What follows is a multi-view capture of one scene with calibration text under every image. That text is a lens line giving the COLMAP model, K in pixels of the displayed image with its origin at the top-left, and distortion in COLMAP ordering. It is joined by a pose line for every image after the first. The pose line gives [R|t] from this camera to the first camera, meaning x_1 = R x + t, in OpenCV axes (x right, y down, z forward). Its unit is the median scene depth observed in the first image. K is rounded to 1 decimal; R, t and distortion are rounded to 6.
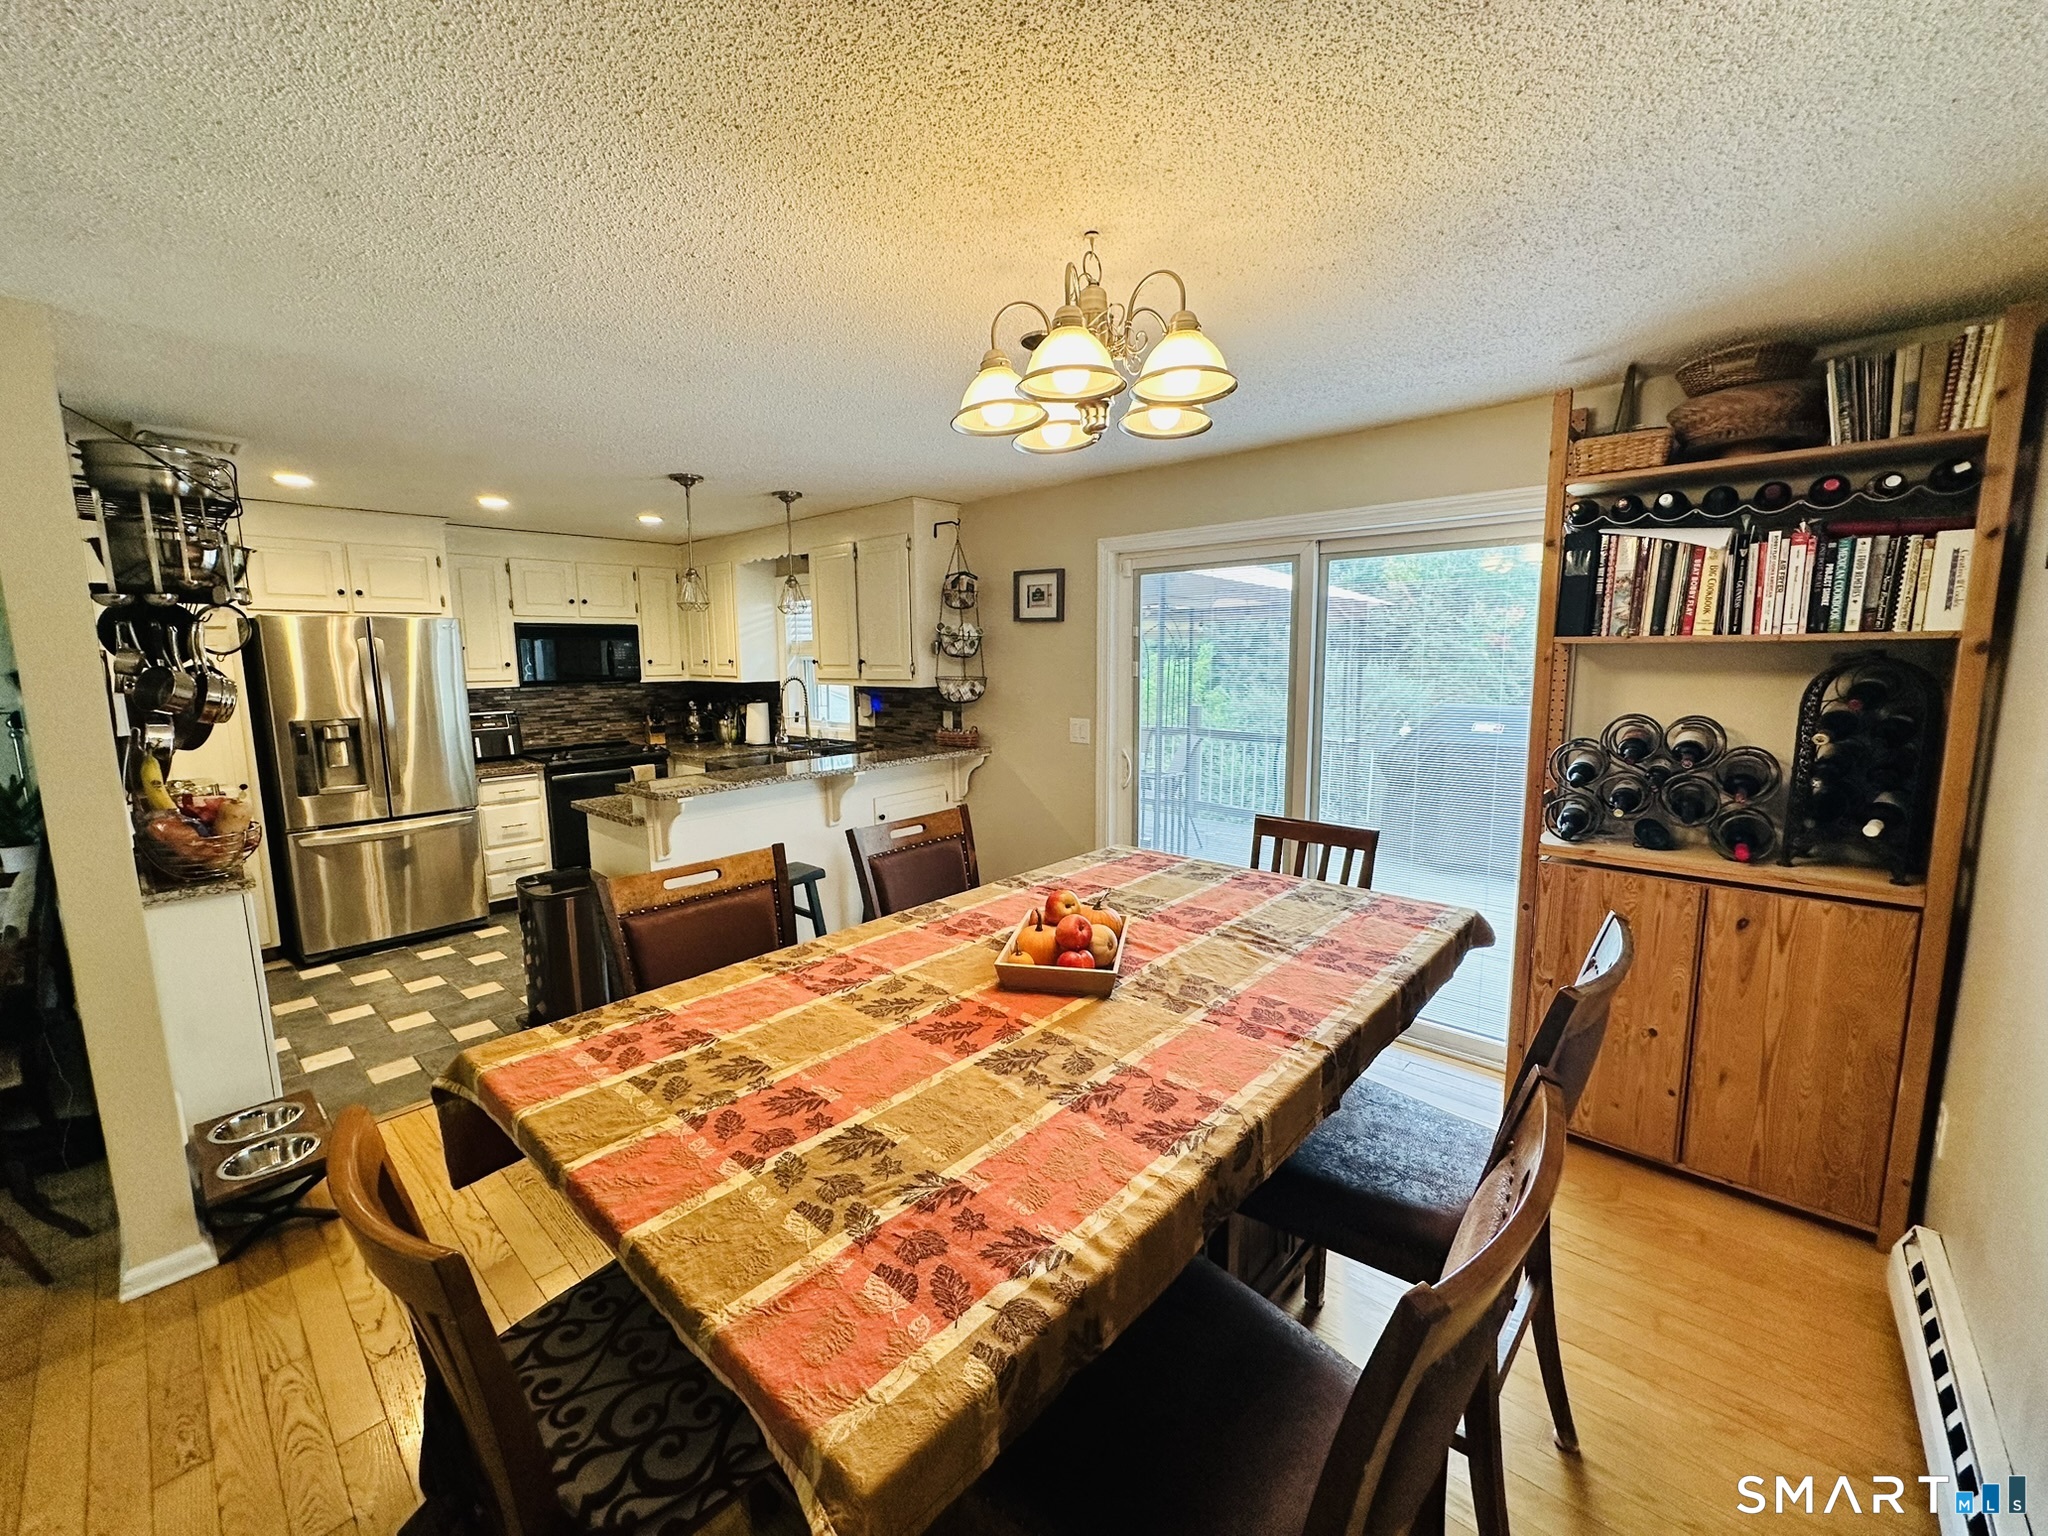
lens RADIAL K [[819.6, 0, 1023.4], [0, 819.6, 762.0], [0, 0, 1]] dist [-0.000725, 0.000561]
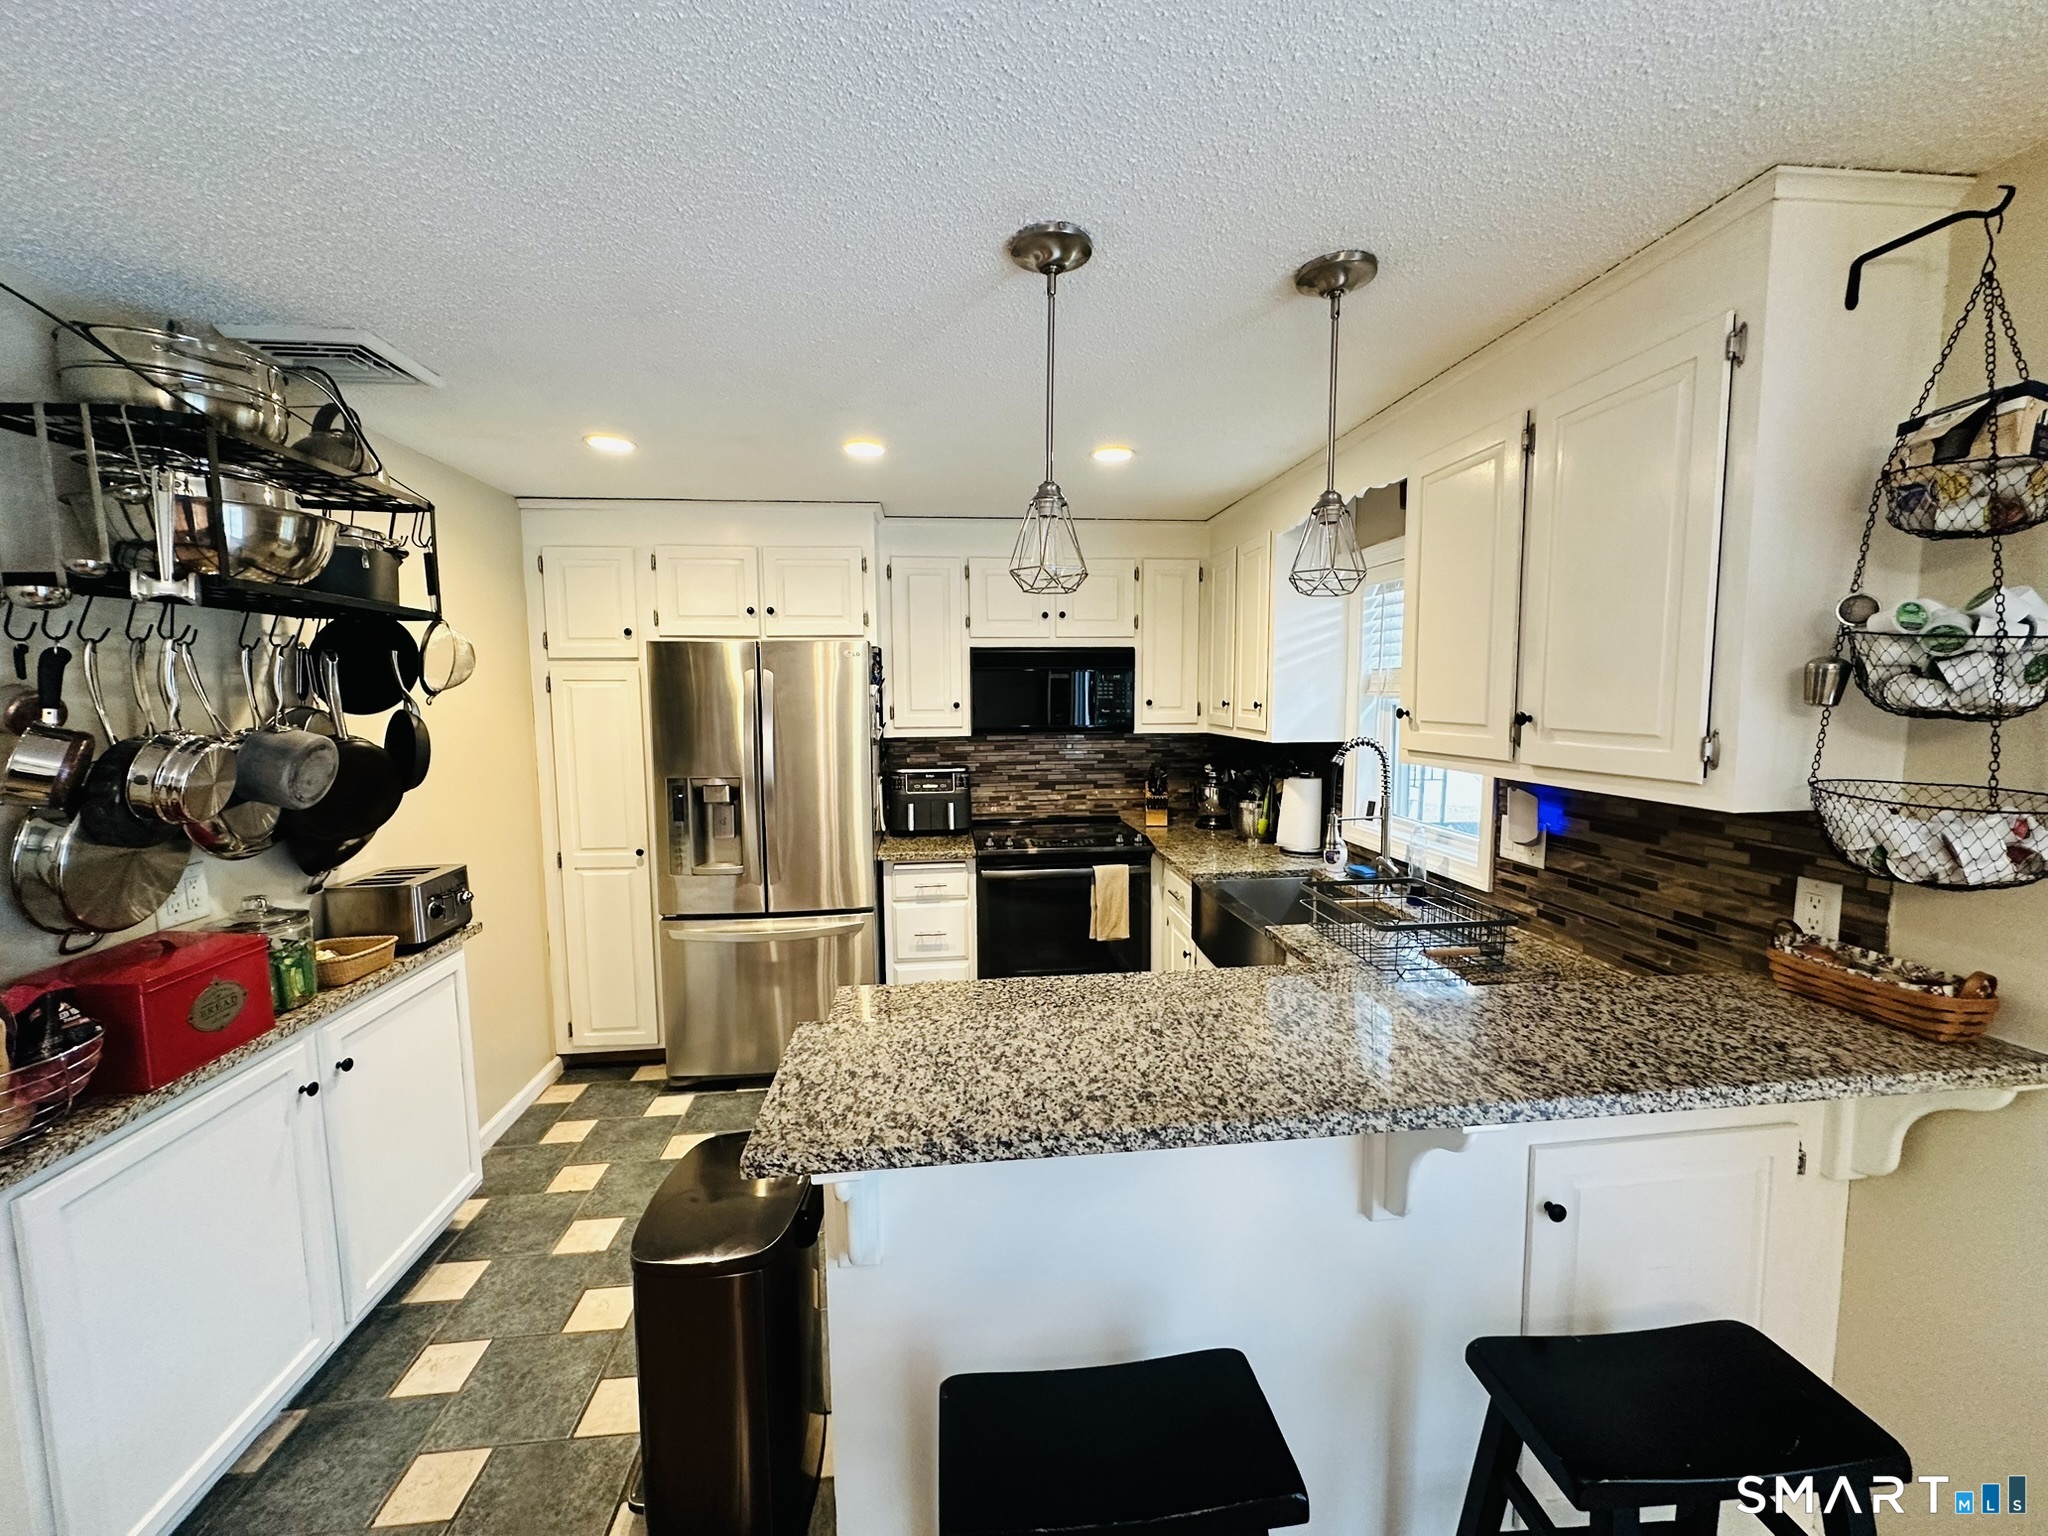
lens RADIAL K [[819.6, 0, 1023.0], [0, 819.6, 761.4], [0, 0, 1]] dist [-0.000725, 0.000561]
pose [[0.746384, 0.063755, -0.662455, -0.103911], [-0.090226, 0.995904, -0.005810, -0.070391], [0.659371, 0.064107, 0.749079, 0.498181]]
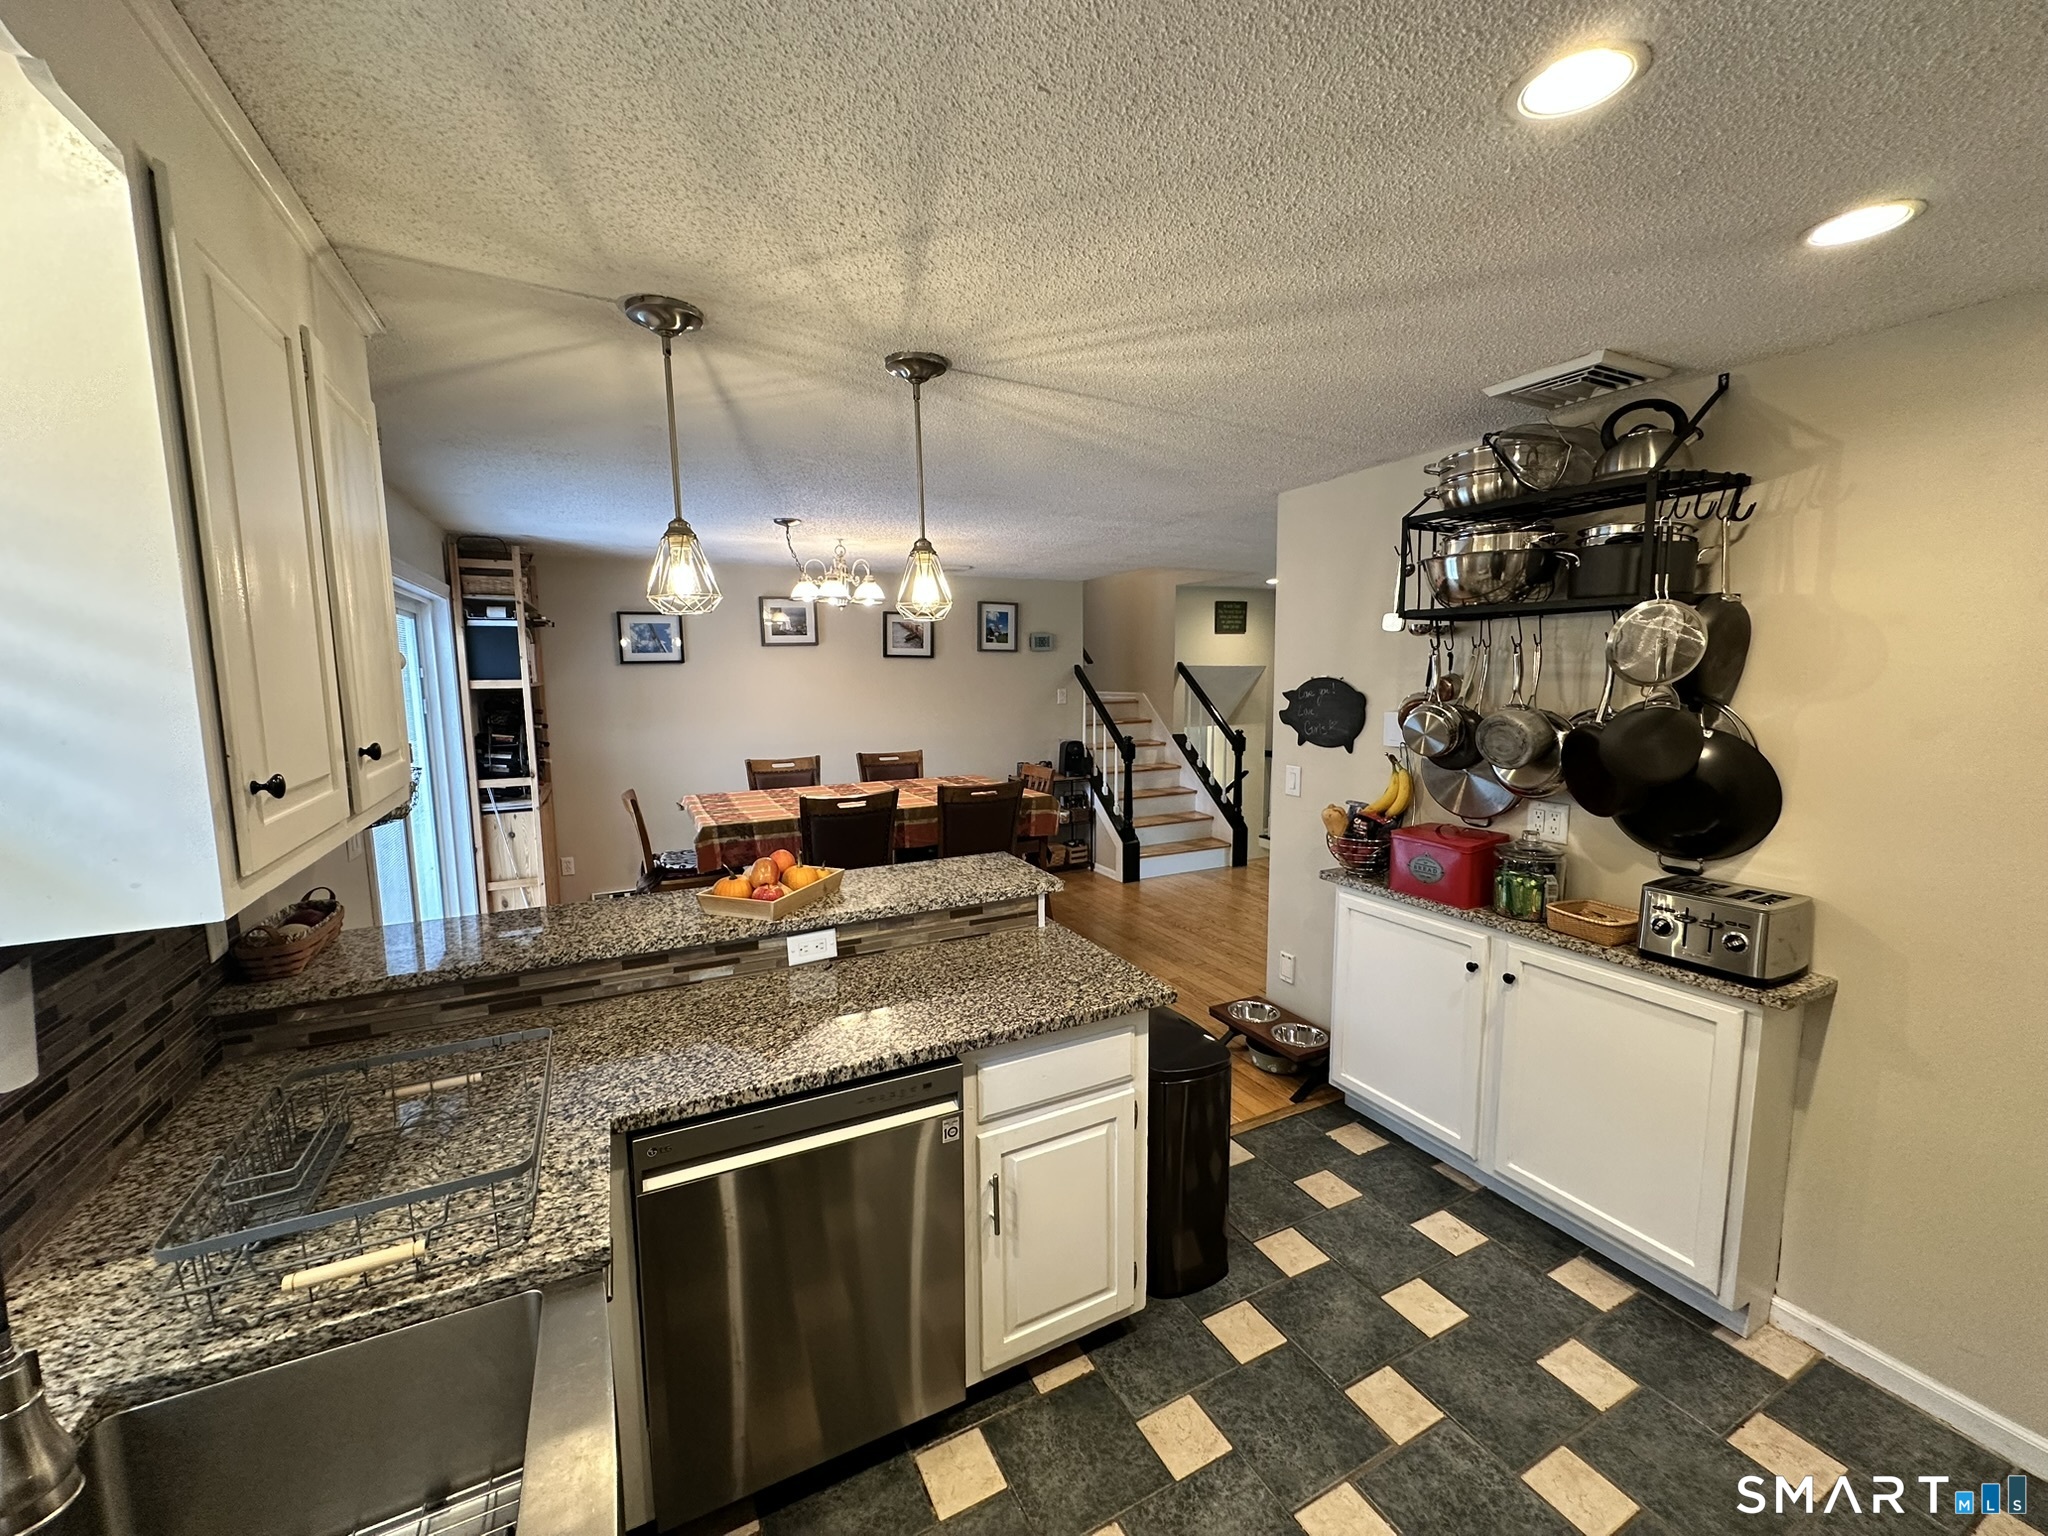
lens RADIAL K [[819.6, 0, 1024.7], [0, 819.6, 763.7], [0, 0, 1]] dist [-0.000725, 0.000561]
pose [[-0.932591, -0.023116, 0.360193, -0.775739], [0.069606, 0.967695, 0.242324, -0.226575], [-0.354159, 0.251061, -0.900855, 1.520425]]
